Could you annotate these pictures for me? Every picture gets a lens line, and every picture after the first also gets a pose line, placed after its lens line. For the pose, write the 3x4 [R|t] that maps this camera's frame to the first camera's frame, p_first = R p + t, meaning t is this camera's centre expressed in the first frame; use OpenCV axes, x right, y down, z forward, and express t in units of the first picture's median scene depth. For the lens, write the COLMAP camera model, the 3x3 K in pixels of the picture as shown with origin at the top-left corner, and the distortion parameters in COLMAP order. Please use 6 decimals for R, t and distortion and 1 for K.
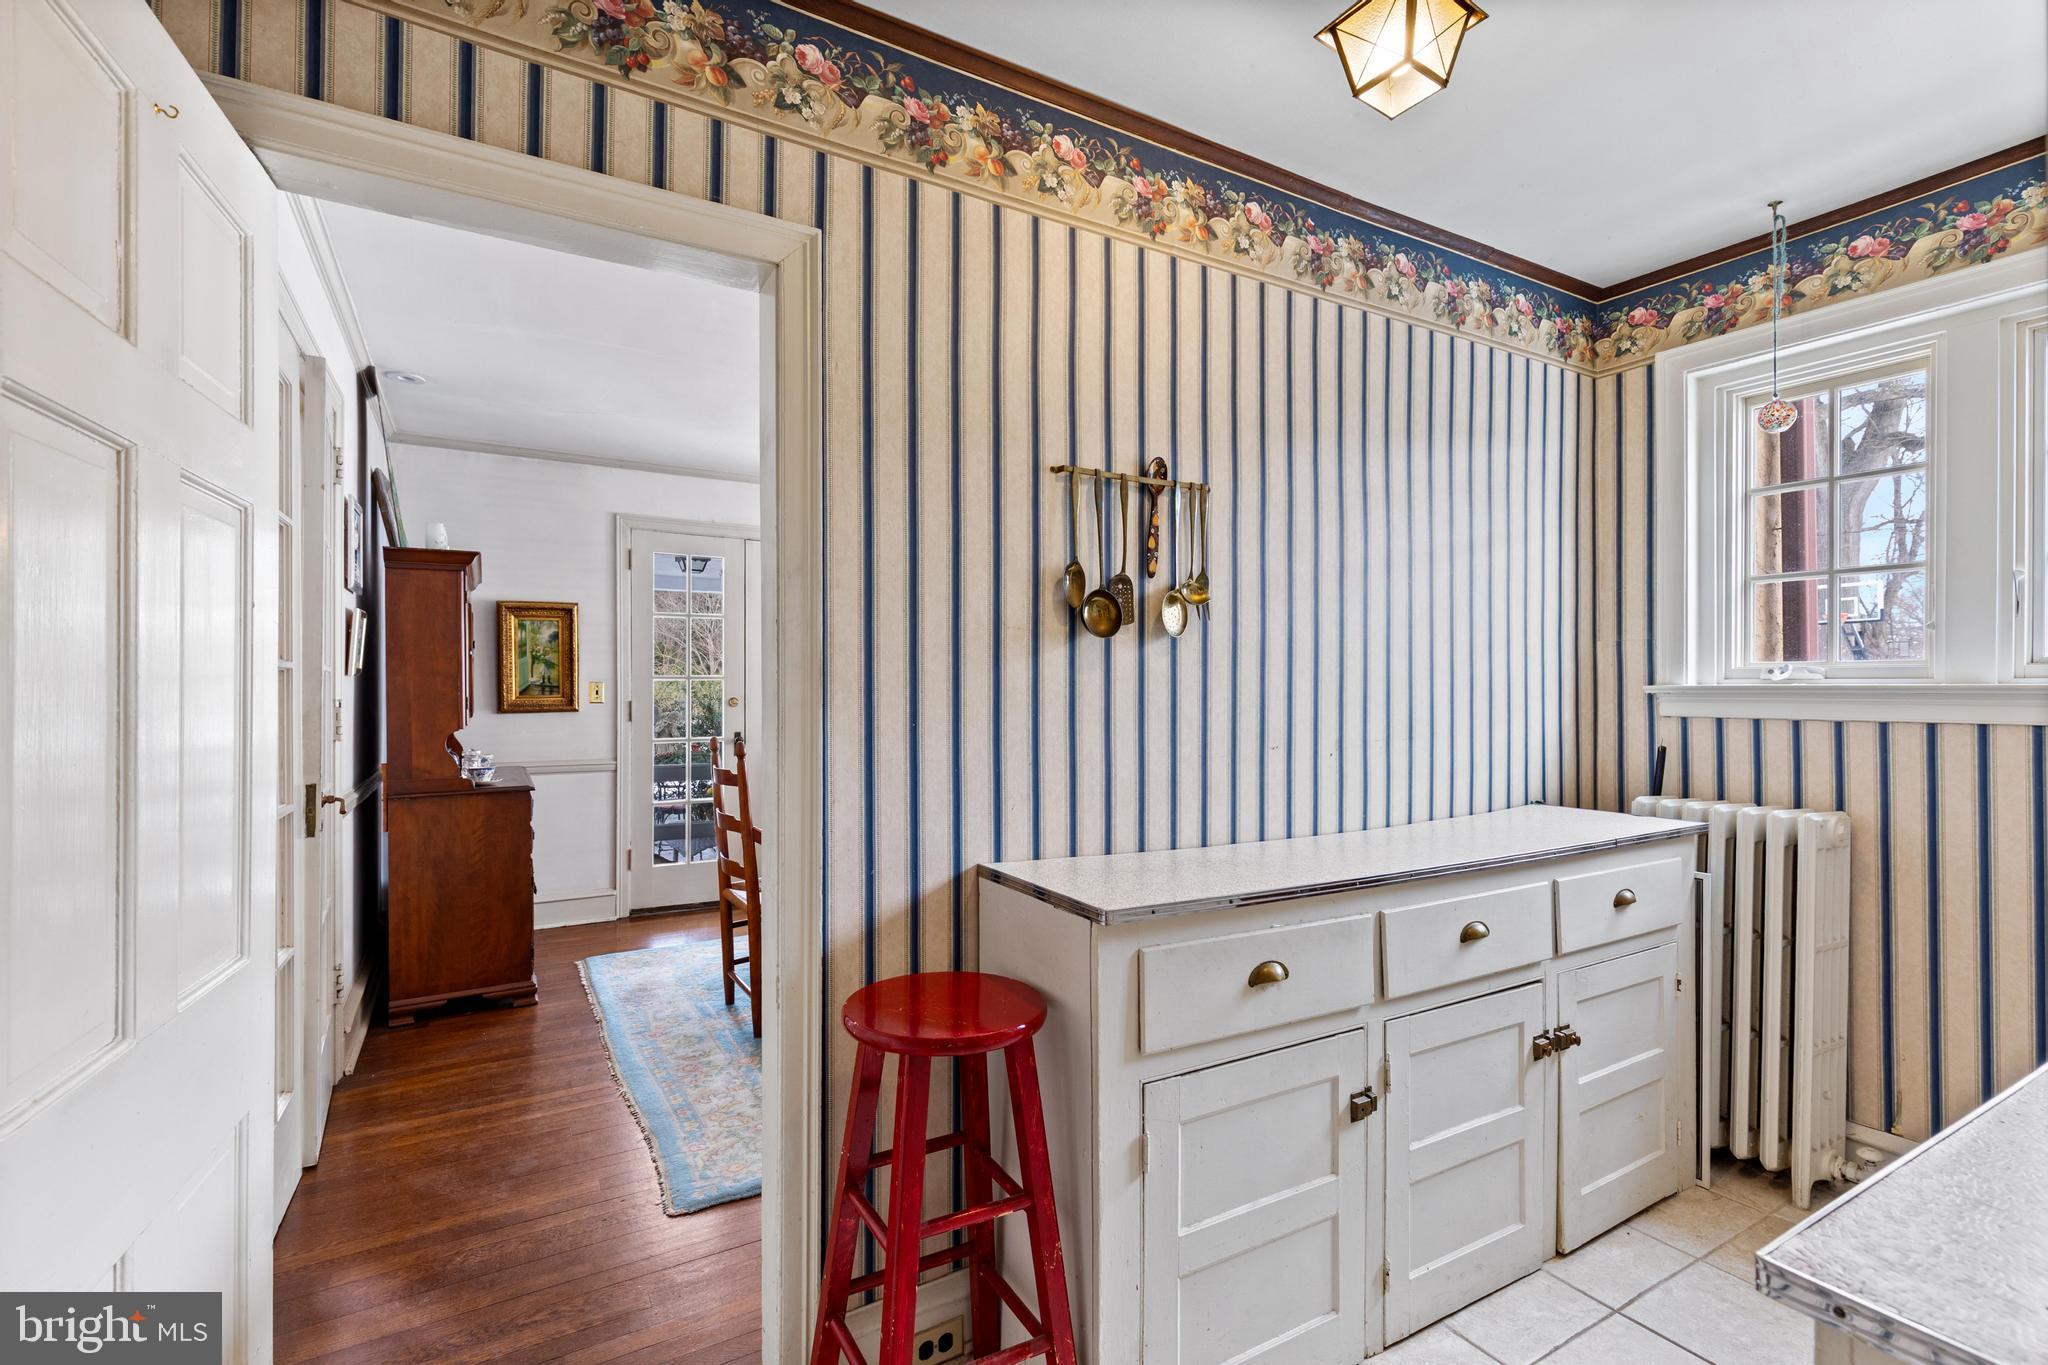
lens RADIAL K [[928.6, 0, 1027.3], [0, 928.6, 685.9], [0, 0, 1]] dist [0.002151, 0.000455]
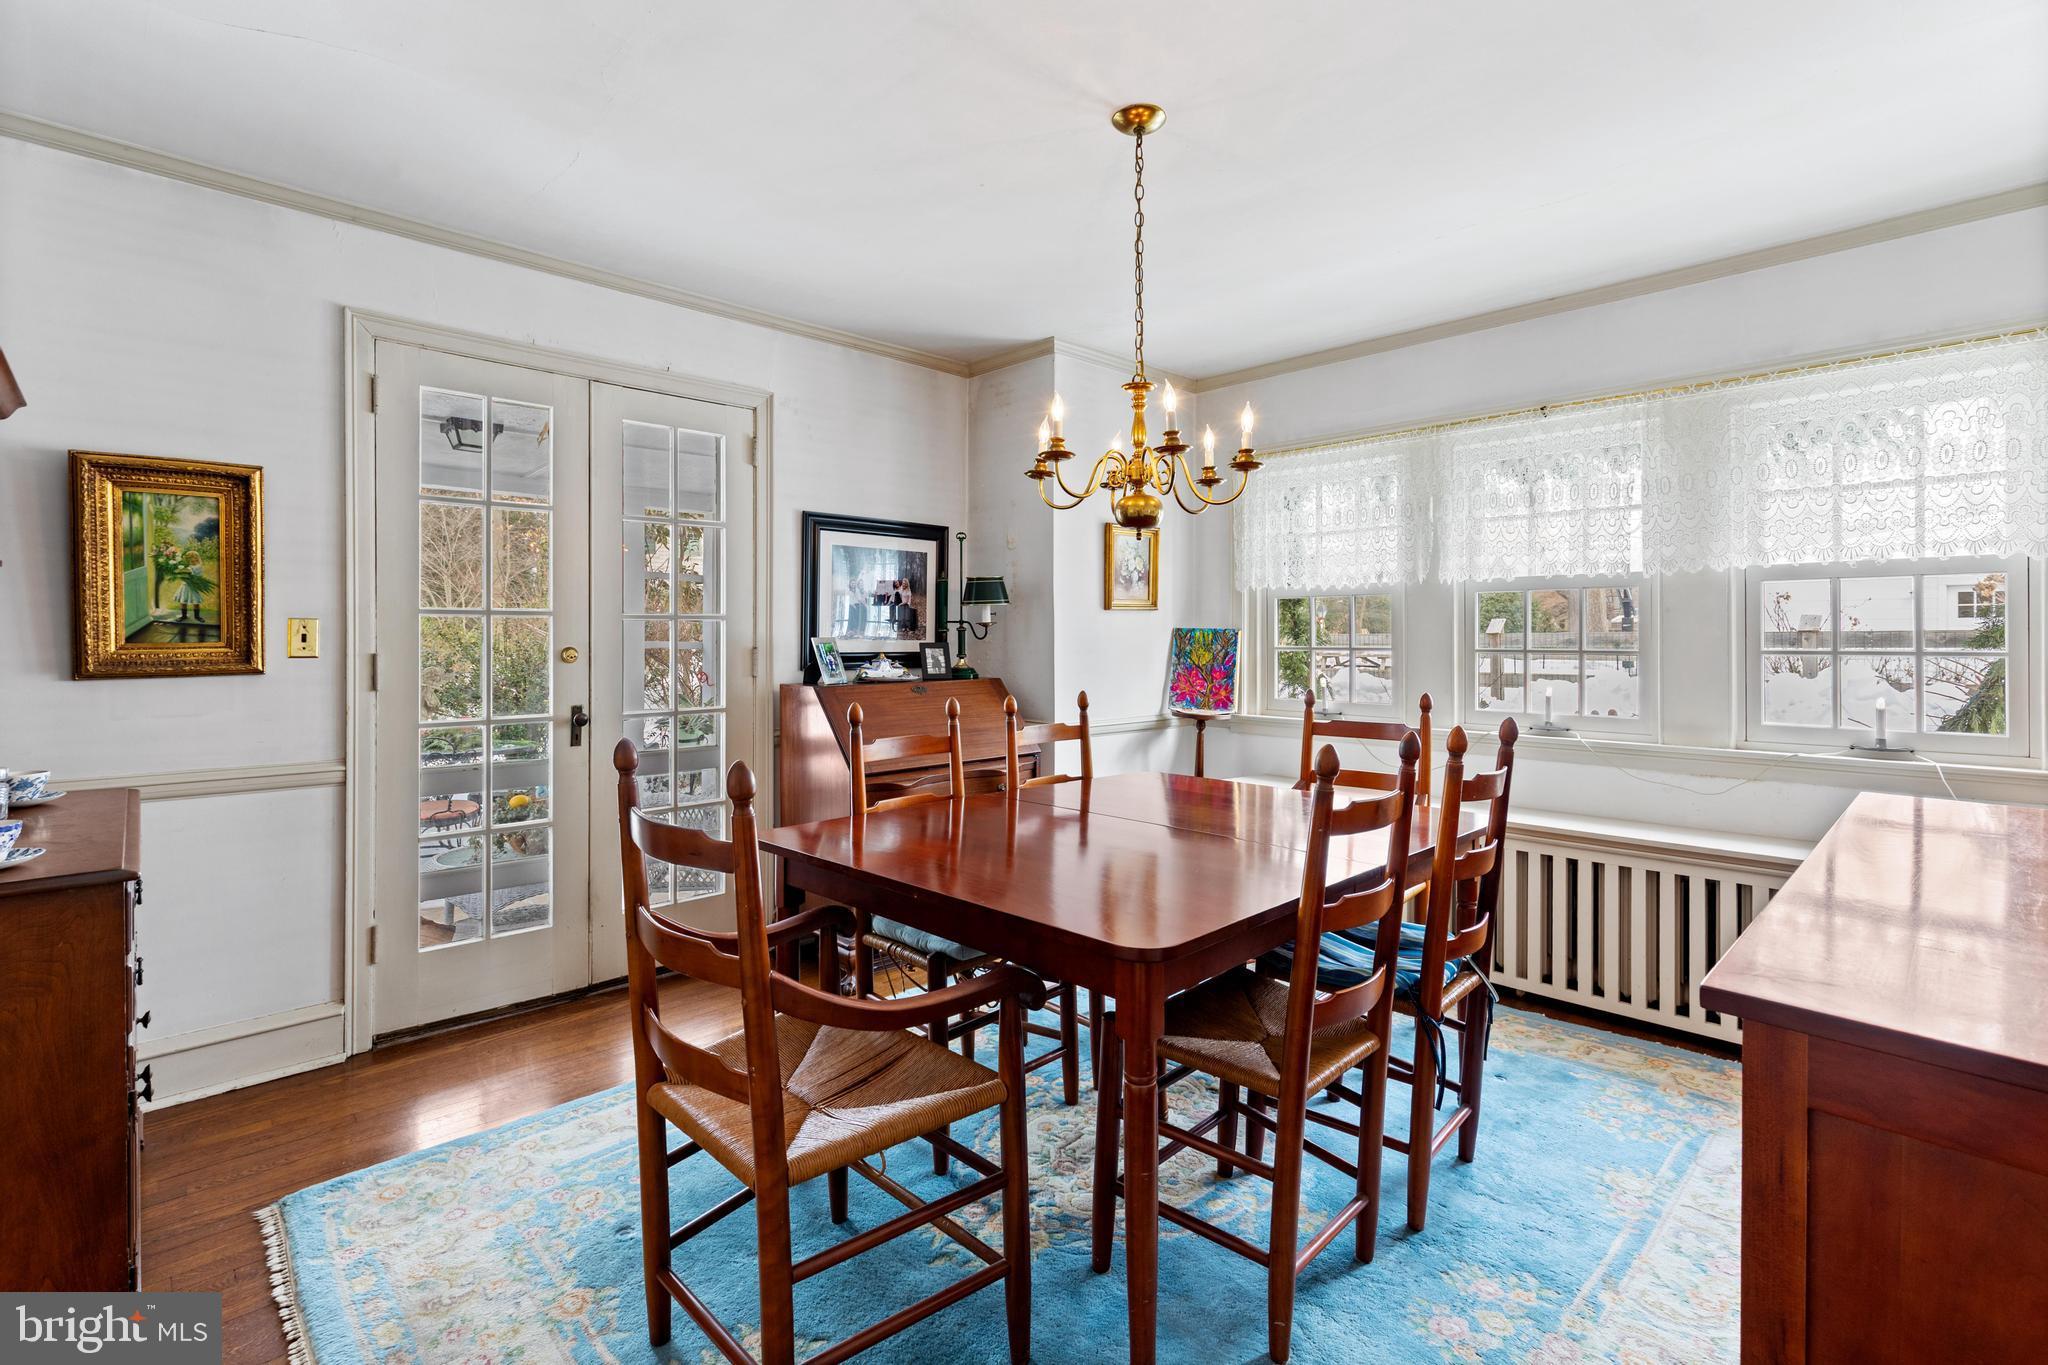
lens RADIAL K [[928.6, 0, 1017.0], [0, 928.6, 637.8], [0, 0, 1]] dist [0.002151, 0.000455]
pose [[0.973549, 0.001423, 0.228473, -0.167841], [-0.002317, 0.999991, 0.003642, 0.003613], [-0.228466, -0.004075, 0.973543, 0.347624]]
